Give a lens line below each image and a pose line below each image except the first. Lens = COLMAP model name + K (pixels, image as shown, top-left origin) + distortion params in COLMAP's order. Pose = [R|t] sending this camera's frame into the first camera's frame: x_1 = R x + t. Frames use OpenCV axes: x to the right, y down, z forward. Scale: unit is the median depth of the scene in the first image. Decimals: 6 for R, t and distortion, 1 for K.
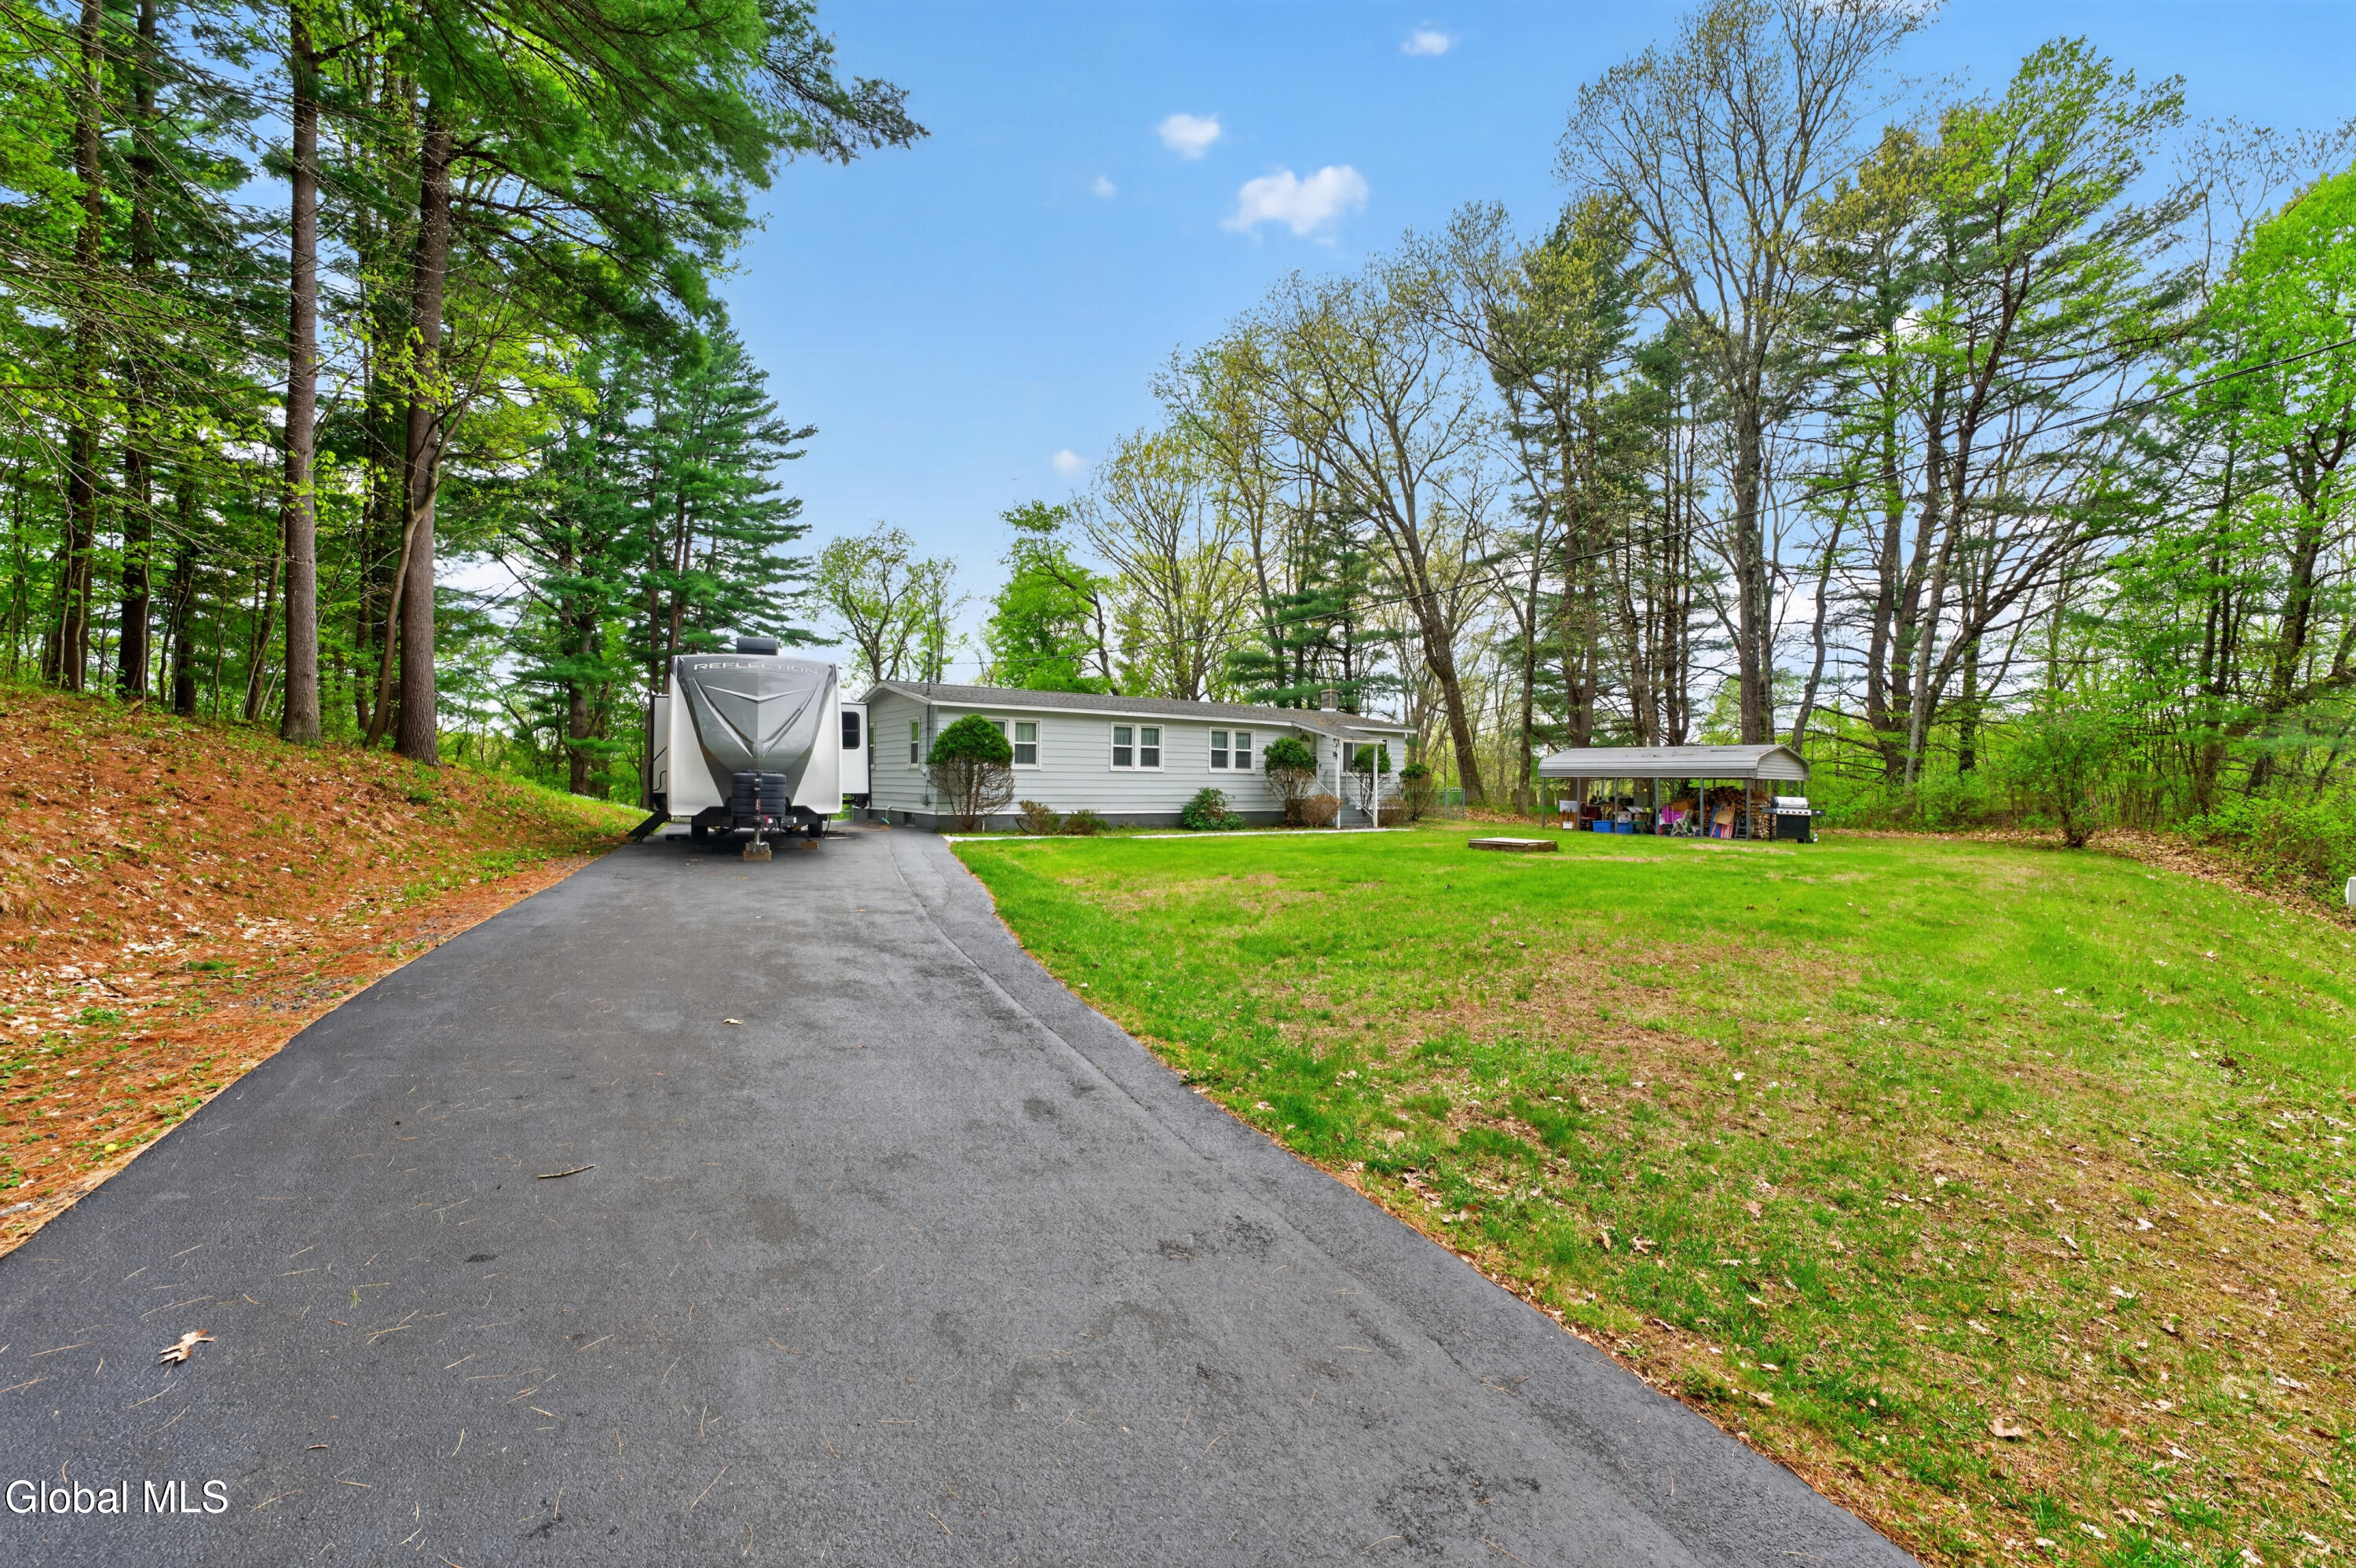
lens RADIAL K [[940.0, 0, 1178.0], [0, 940.0, 784.0], [0, 0, 1]] dist [-0.000401, 0.000022]
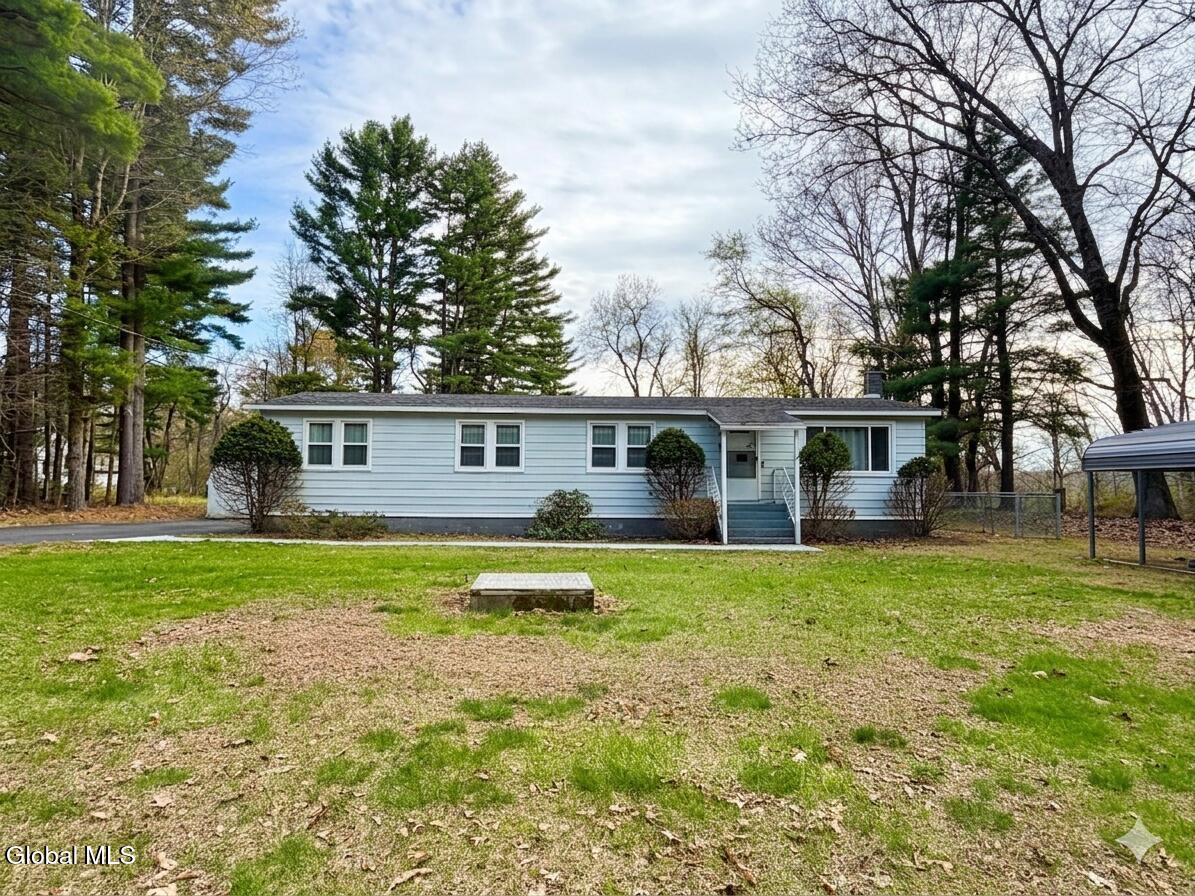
lens RADIAL K [[731.3, 0, 595.9], [0, 731.3, 446.0], [0, 0, 1]] dist [-0.007995, -0.000033]
pose [[0.807539, -0.038680, -0.588544, 0.450567], [-0.001339, 0.997724, -0.067410, 0.008805], [0.589812, 0.055224, 0.805650, 0.477704]]
